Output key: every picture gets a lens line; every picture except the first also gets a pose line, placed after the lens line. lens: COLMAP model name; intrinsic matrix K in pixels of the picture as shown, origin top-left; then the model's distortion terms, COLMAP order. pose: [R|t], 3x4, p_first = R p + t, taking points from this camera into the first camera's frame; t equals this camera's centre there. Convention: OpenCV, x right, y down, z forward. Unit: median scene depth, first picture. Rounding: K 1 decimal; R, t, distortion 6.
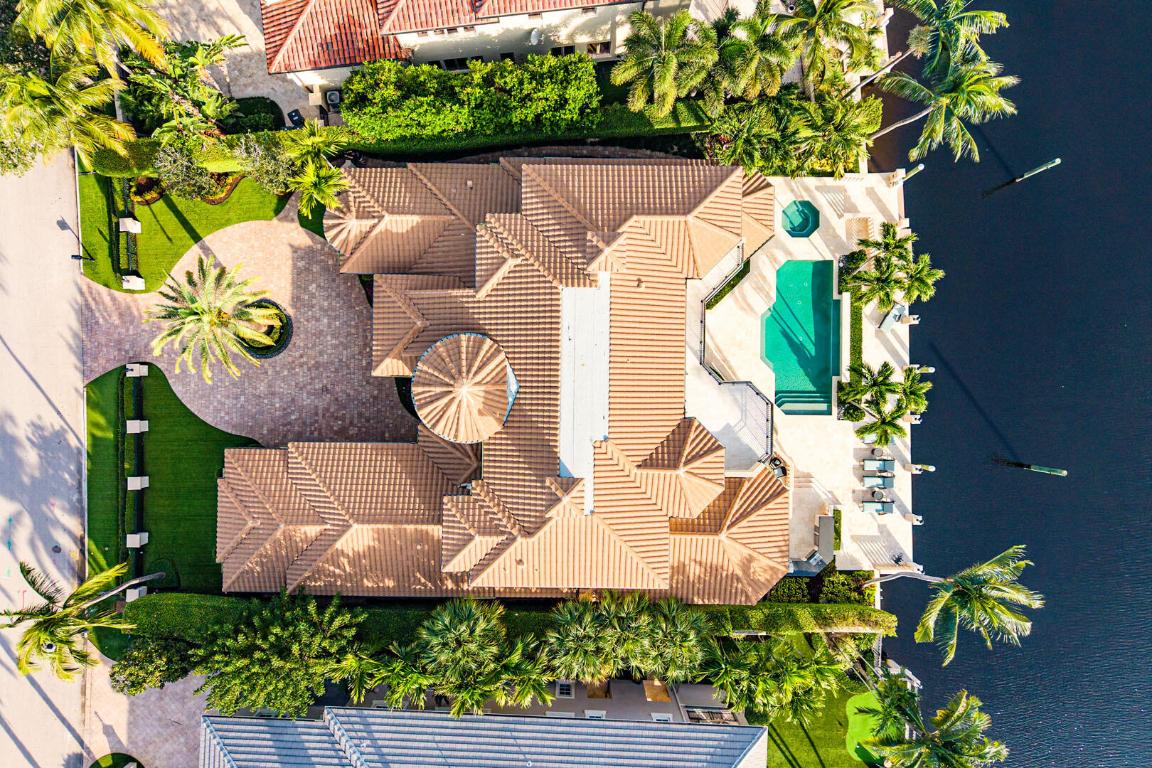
lens RADIAL K [[809.2, 0, 576.0], [0, 809.2, 384.0], [0, 0, 1]] dist [0.024147, -0.030862]
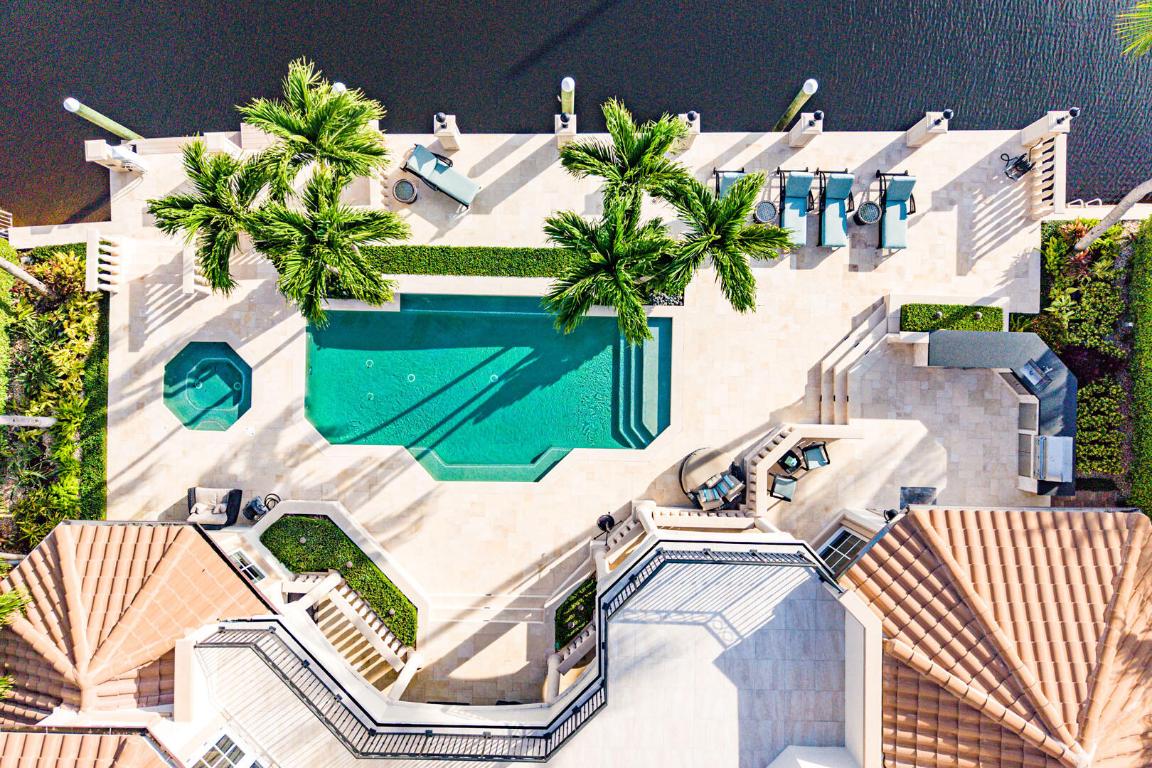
lens RADIAL K [[809.2, 0, 576.0], [0, 809.2, 384.0], [0, 0, 1]] dist [0.024147, -0.030862]
pose [[0.006839, -0.999969, 0.003952, 0.280348], [0.999959, 0.006862, 0.005824, -0.013979], [-0.005851, 0.003912, 0.999975, 0.581377]]
